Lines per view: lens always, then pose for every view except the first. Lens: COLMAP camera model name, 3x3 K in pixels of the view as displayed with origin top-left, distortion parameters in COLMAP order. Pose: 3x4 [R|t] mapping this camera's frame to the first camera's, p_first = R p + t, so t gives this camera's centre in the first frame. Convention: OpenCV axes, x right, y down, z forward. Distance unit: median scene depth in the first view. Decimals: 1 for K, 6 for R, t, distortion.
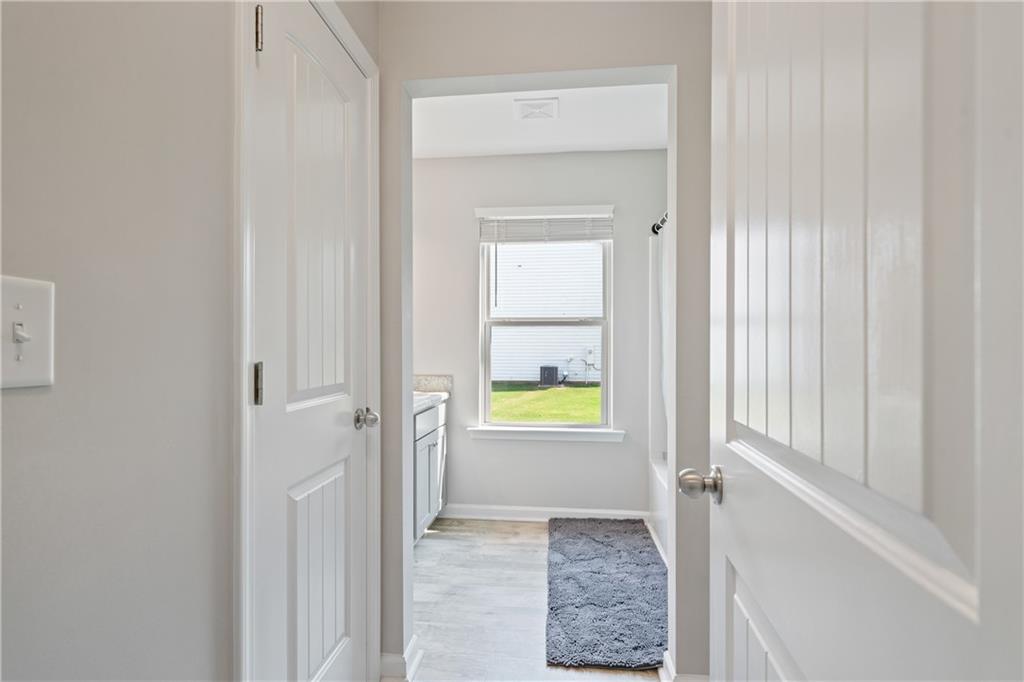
lens RADIAL K [[484.8, 0, 513.9], [0, 484.8, 345.6], [0, 0, 1]] dist [0.000968, -0.000857]
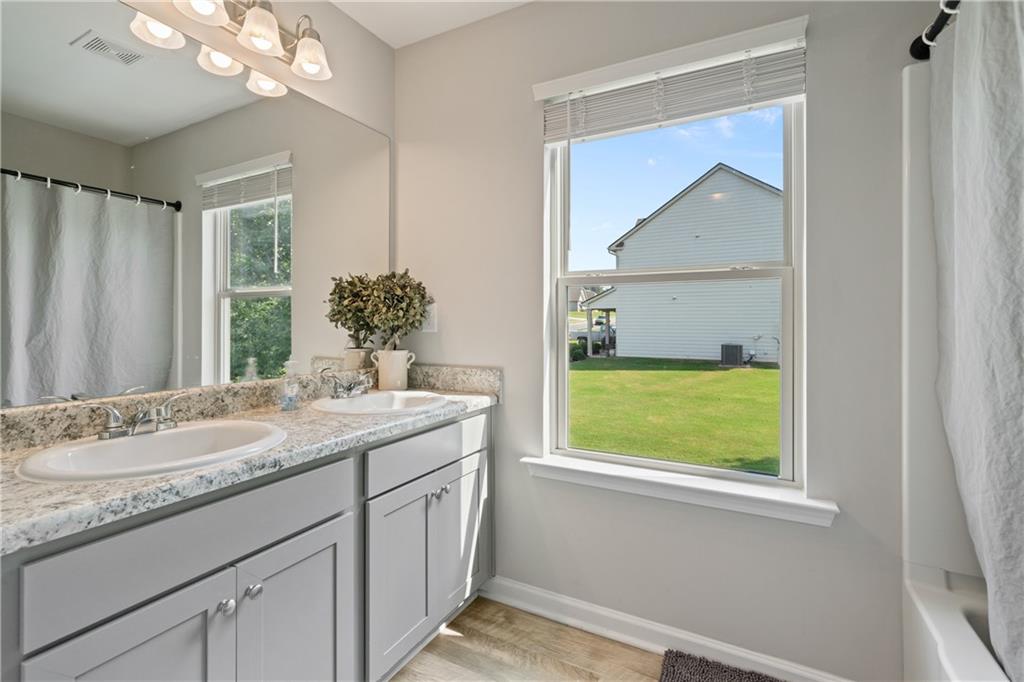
lens RADIAL K [[454.4, 0, 520.0], [0, 454.4, 319.7], [0, 0, 1]] dist [-0.000802, 0.000333]
pose [[0.930925, -0.001122, -0.365209, 0.104386], [-0.000471, 0.999991, -0.004274, 0.002984], [0.365210, 0.004151, 0.930916, 0.480145]]
